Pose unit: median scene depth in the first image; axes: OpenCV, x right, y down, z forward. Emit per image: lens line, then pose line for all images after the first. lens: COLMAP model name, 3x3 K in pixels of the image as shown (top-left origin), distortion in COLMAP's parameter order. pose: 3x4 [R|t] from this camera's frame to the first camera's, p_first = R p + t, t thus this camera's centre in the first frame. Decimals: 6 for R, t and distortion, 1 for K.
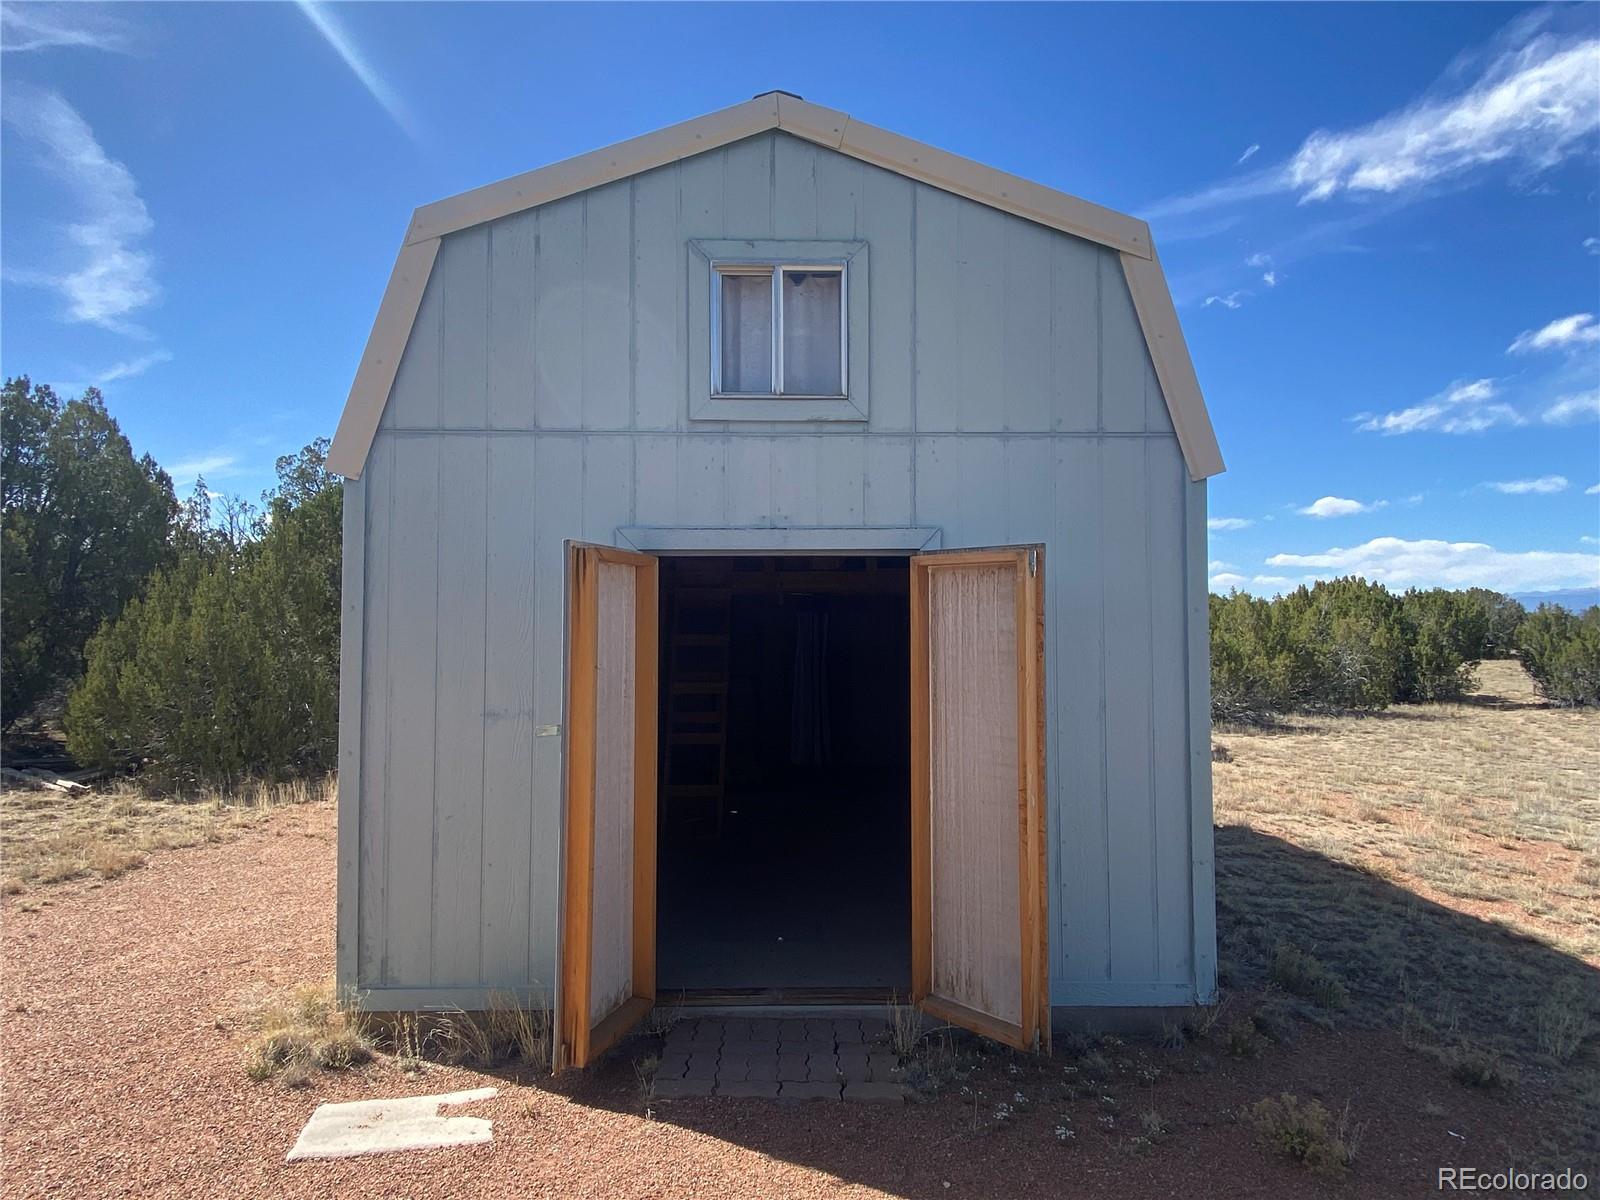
lens RADIAL K [[949.7, 0, 800.0], [0, 949.7, 600.0], [0, 0, 1]] dist [0.002325, -0.013994]
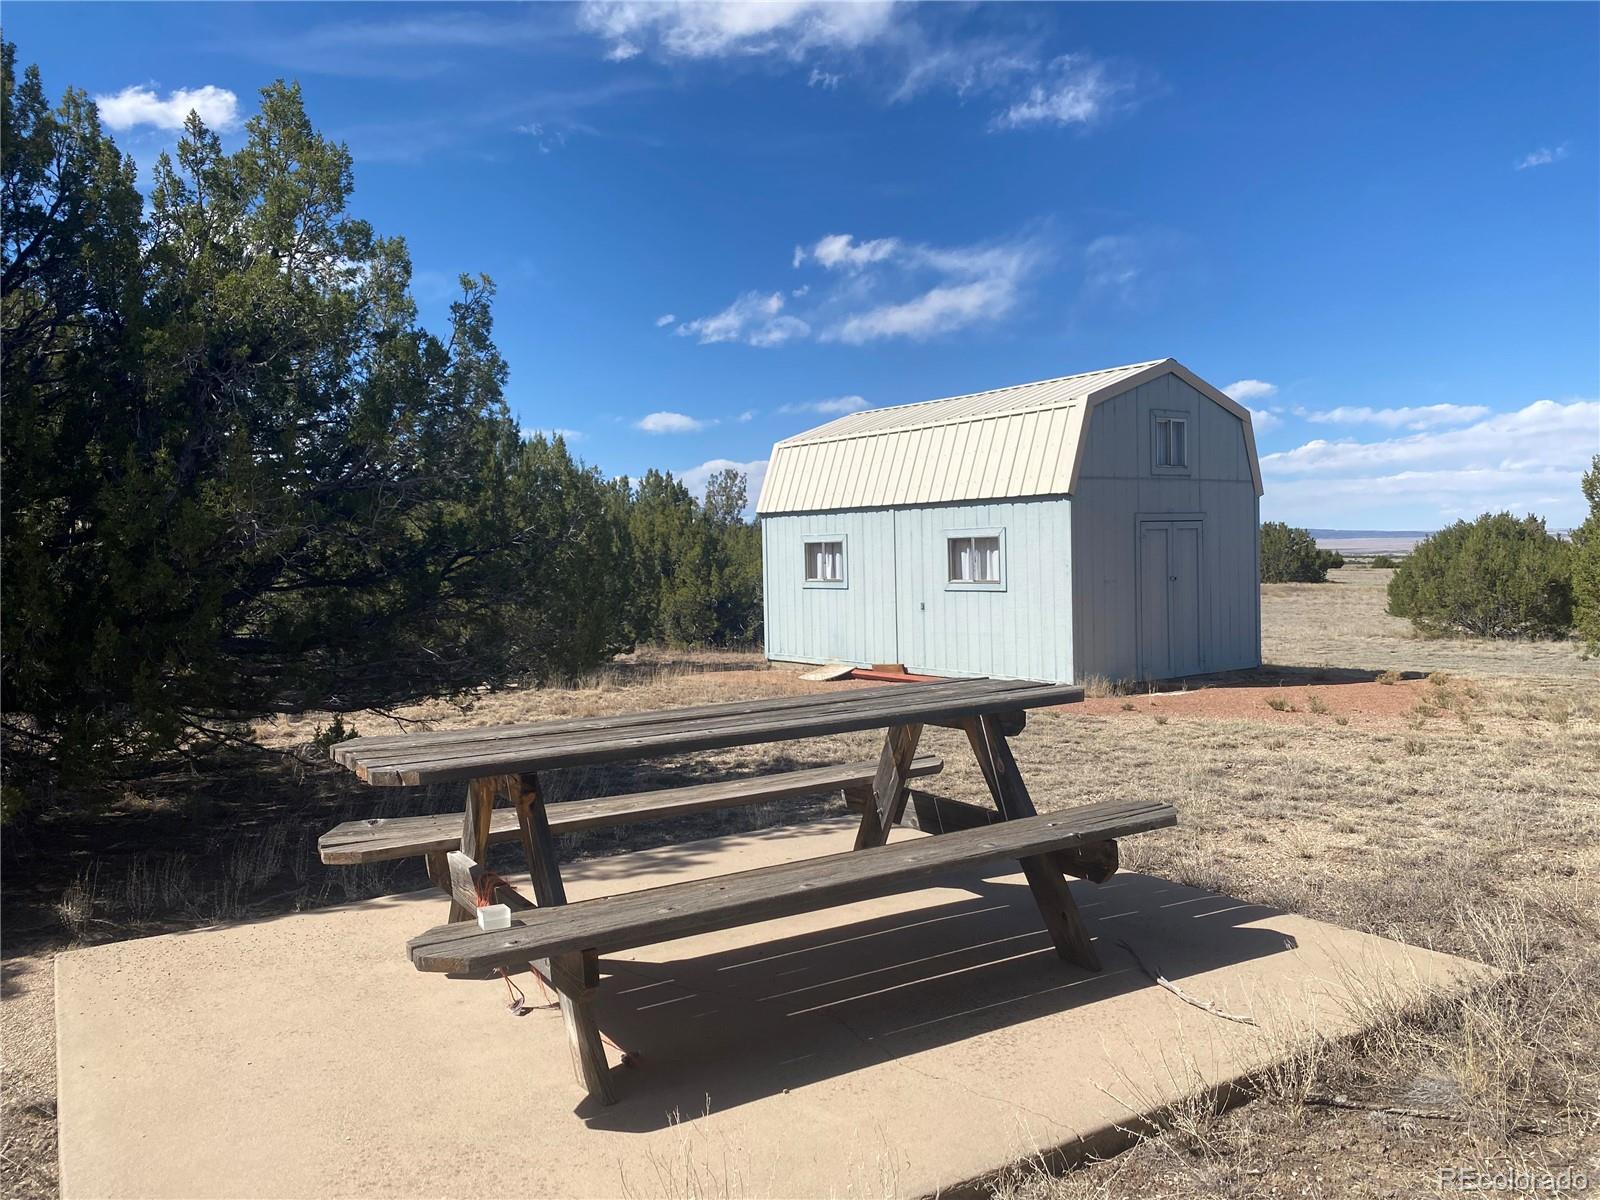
lens RADIAL K [[1259.9, 0, 800.0], [0, 1259.9, 600.0], [0, 0, 1]] dist [-0.007293, -0.010340]
pose [[0.801853, -0.043189, 0.595959, -2.572761], [0.009769, 0.998199, 0.059195, -0.039647], [-0.597442, -0.041644, 0.800830, -1.110382]]
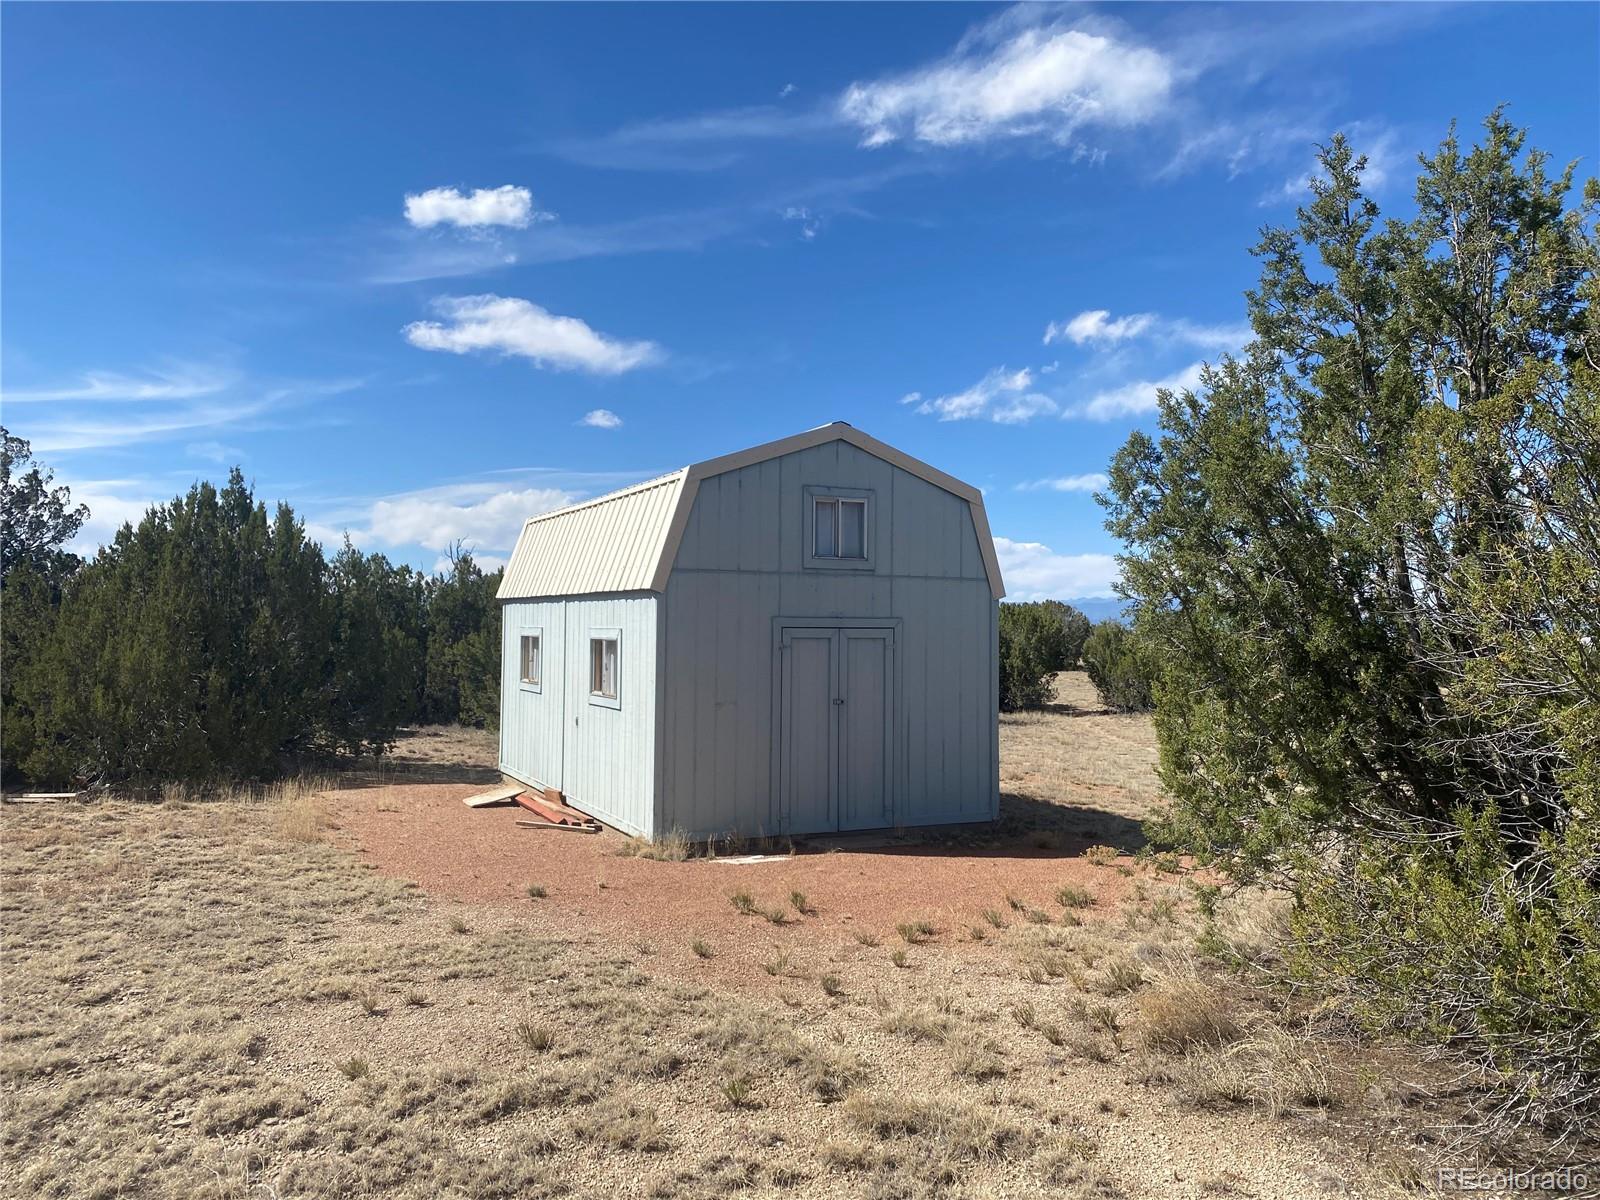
lens RADIAL K [[1259.9, 0, 800.0], [0, 1259.9, 600.0], [0, 0, 1]] dist [-0.007293, -0.010340]
pose [[0.908724, 0.020467, 0.416895, -1.083996], [-0.022920, 0.999737, 0.000879, -0.095220], [-0.416767, -0.010354, 0.908954, -1.336919]]
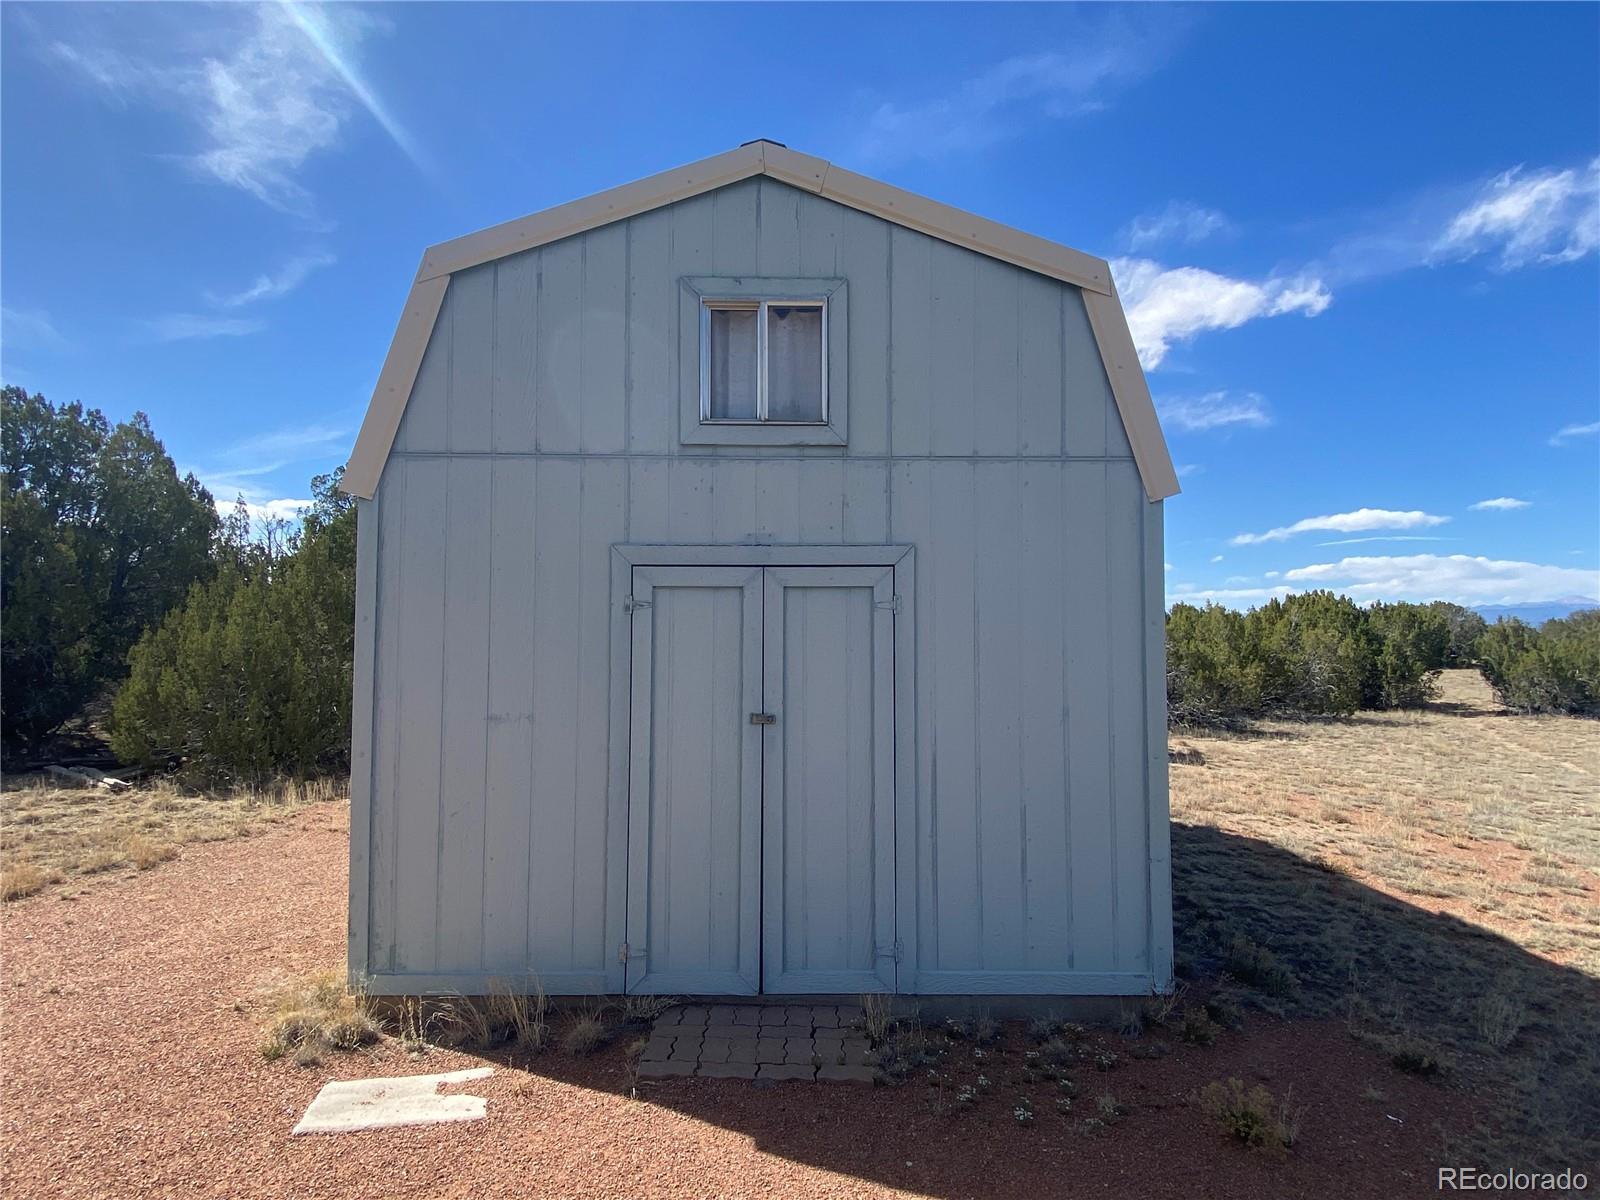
lens RADIAL K [[890.0, 0, 797.8], [0, 890.0, 601.2], [0, 0, 1]] dist [0.002802, -0.014365]
pose [[0.999970, 0.002807, -0.007264, 0.019755], [-0.002885, 0.999938, -0.010735, -0.001221], [0.007234, 0.010756, 0.999916, -0.003385]]
